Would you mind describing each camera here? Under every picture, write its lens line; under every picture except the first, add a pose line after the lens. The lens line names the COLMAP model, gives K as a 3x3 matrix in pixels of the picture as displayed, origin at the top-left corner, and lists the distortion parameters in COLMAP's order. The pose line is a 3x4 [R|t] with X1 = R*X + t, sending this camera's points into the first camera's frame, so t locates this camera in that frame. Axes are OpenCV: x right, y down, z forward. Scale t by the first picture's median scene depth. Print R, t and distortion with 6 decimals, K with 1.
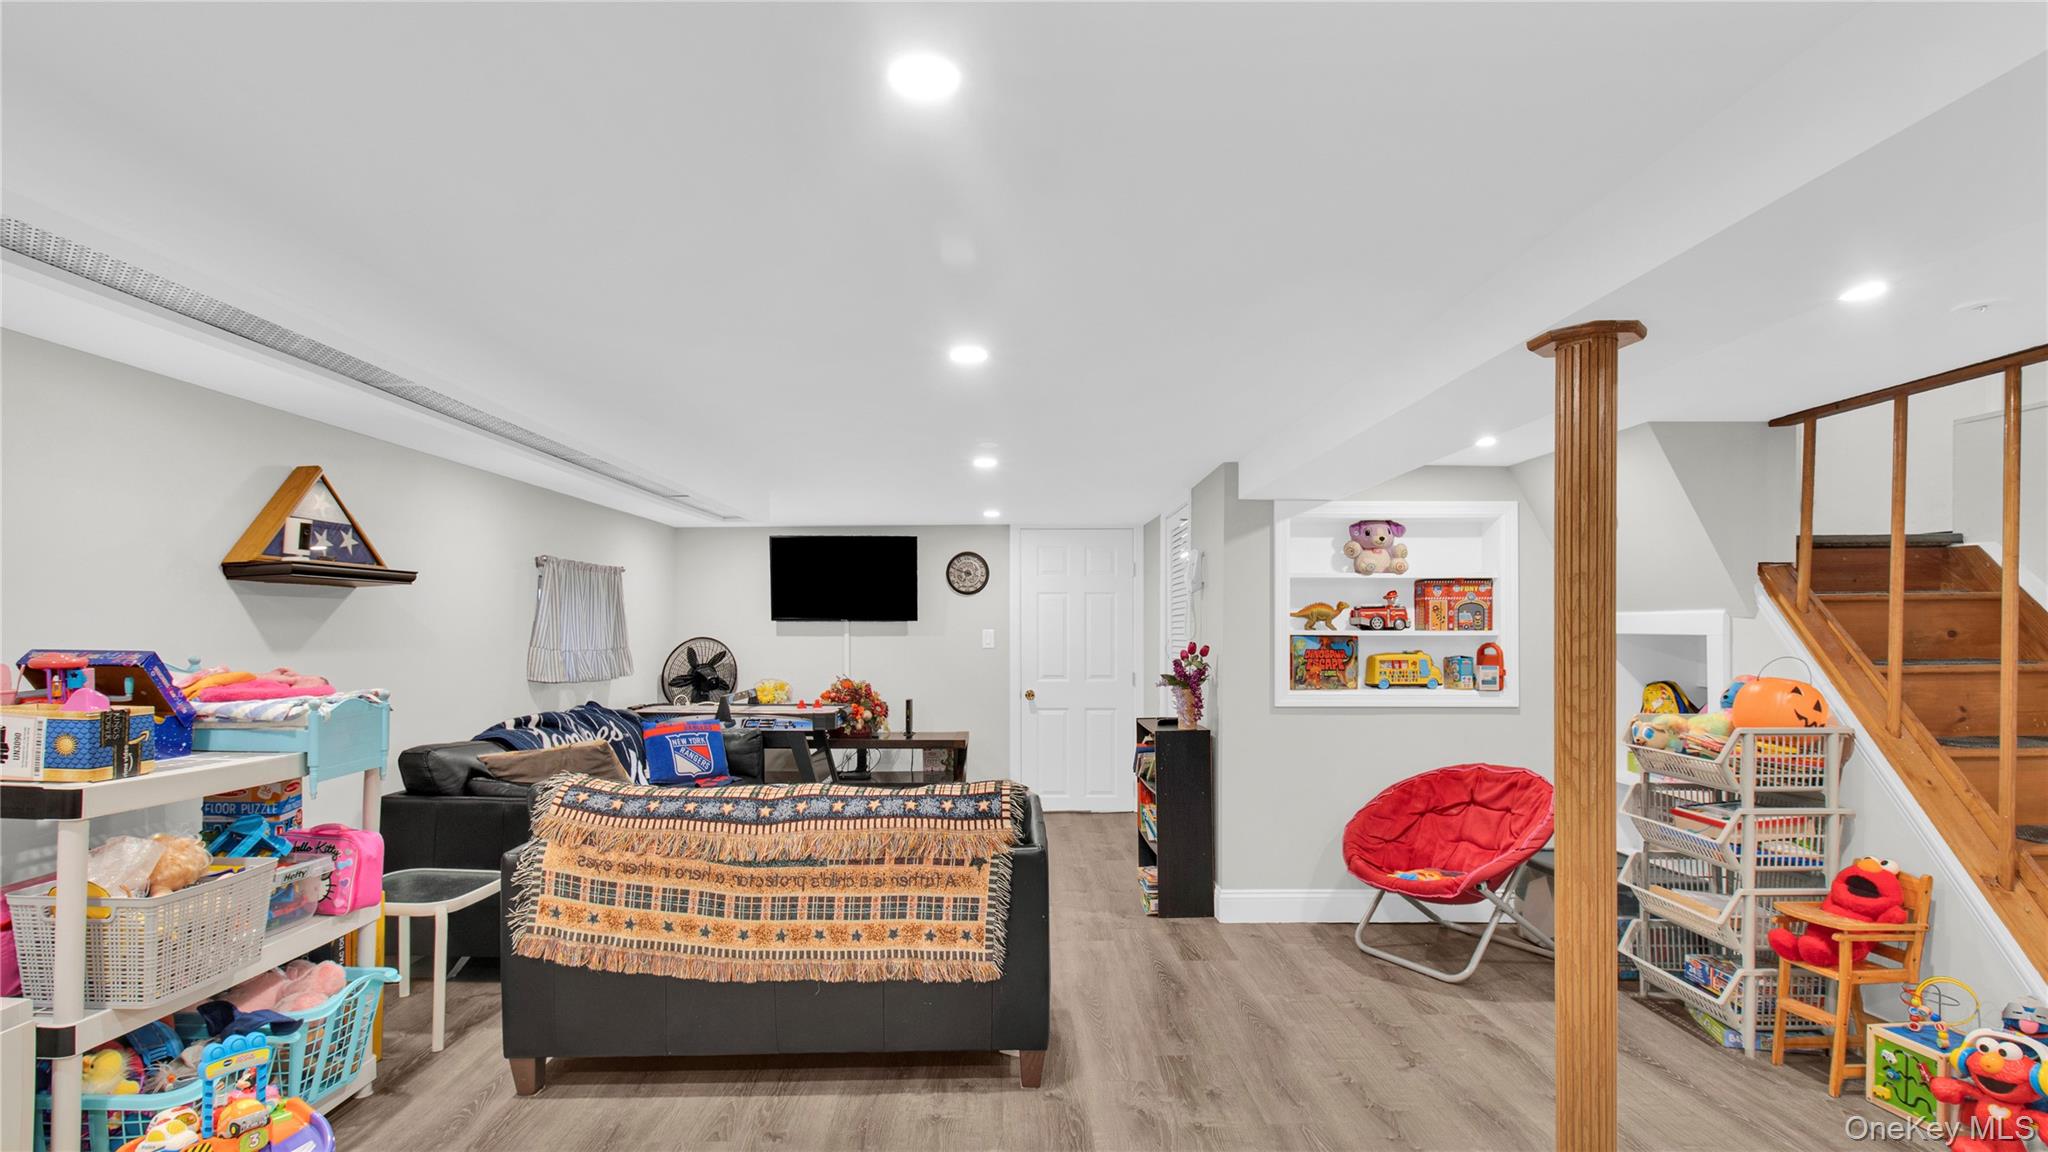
lens RADIAL K [[964.1, 0, 1027.1], [0, 964.1, 624.1], [0, 0, 1]] dist [0.018064, -0.000620]
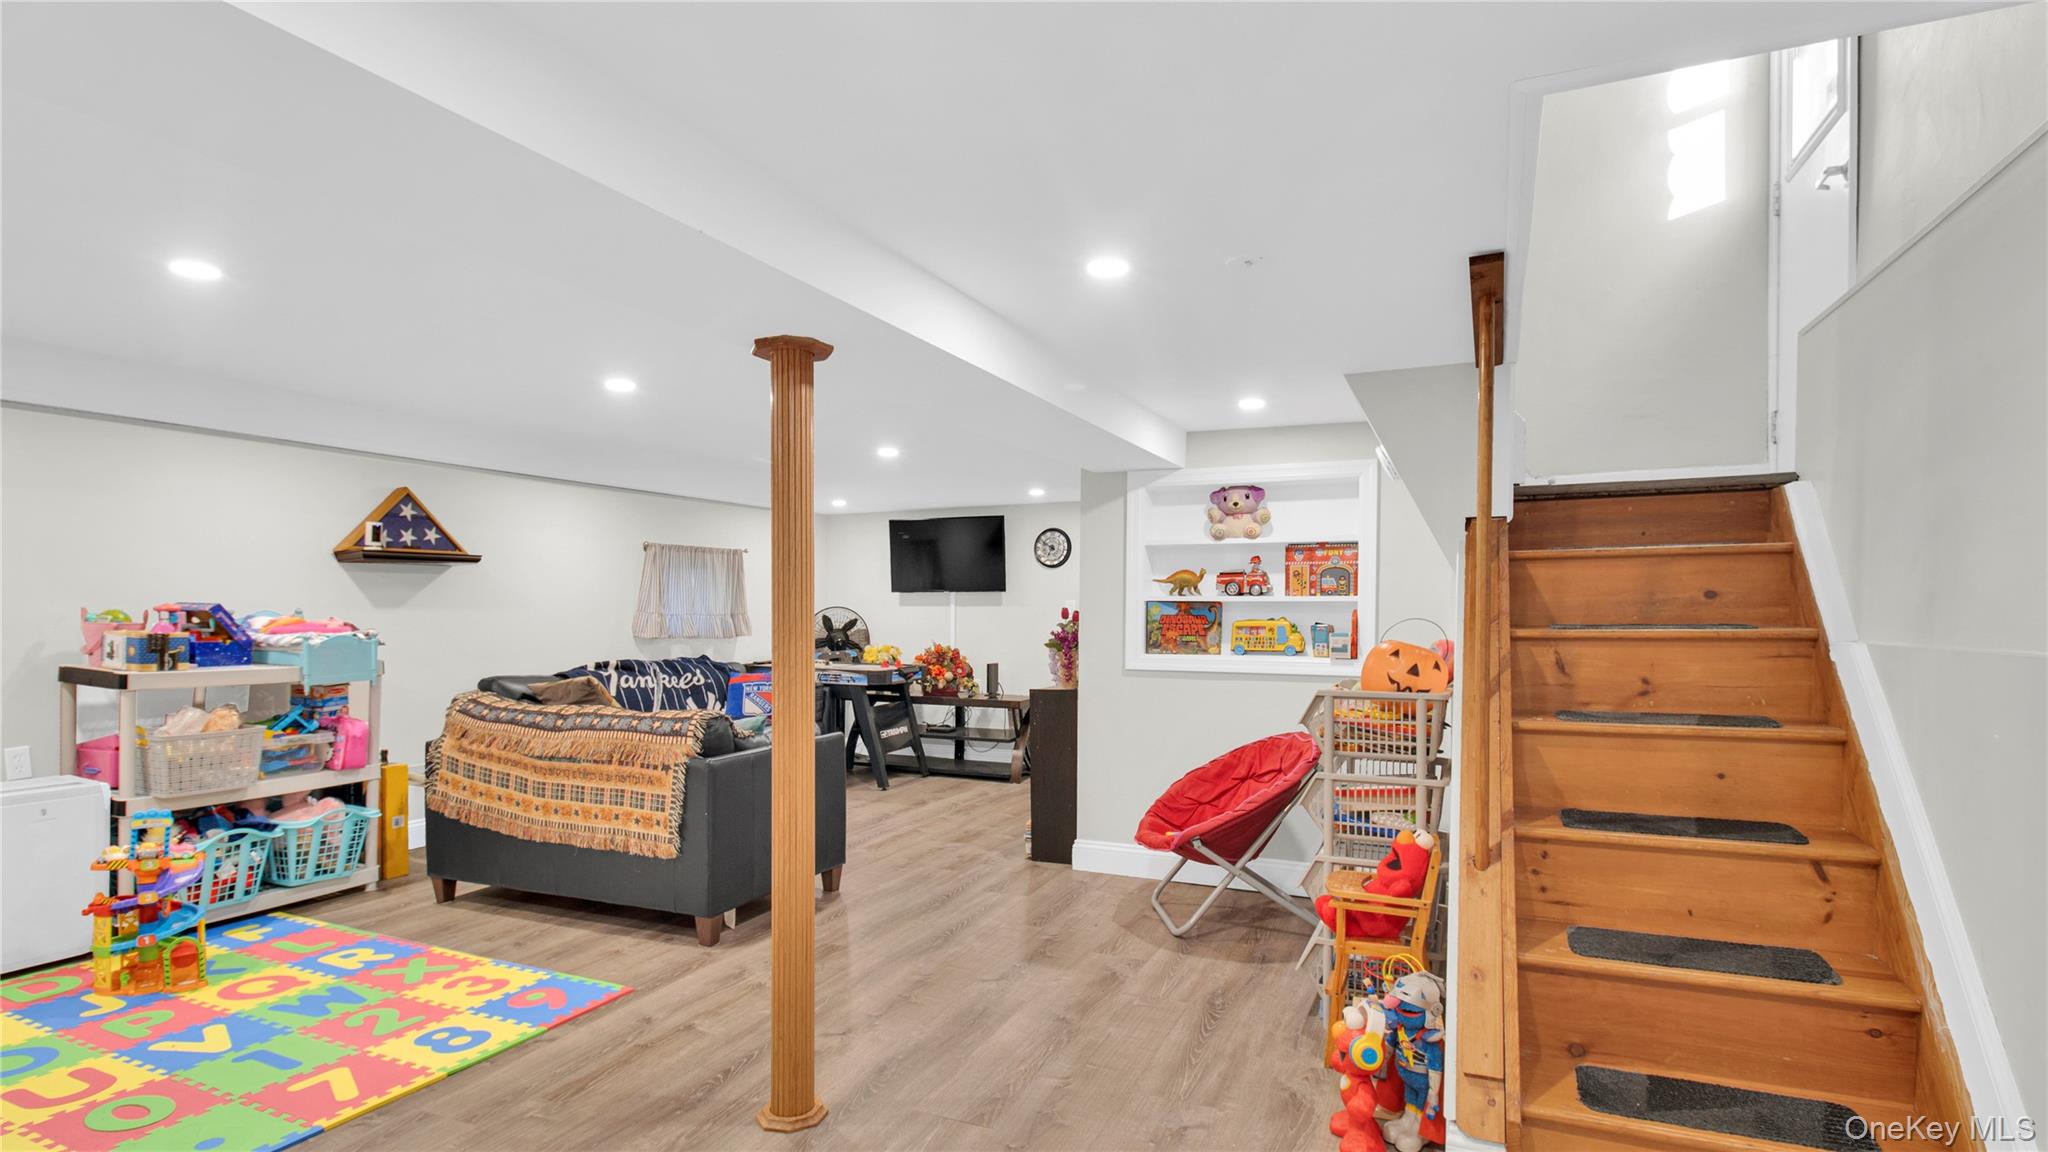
lens RADIAL K [[979.8, 0, 1018.8], [0, 979.8, 607.6], [0, 0, 1]] dist [0.028603, -0.014525]
pose [[0.912470, 0.002811, -0.409134, 0.605824], [-0.000514, 0.999983, 0.005724, 0.013261], [0.409143, -0.005012, 0.912456, -0.015259]]
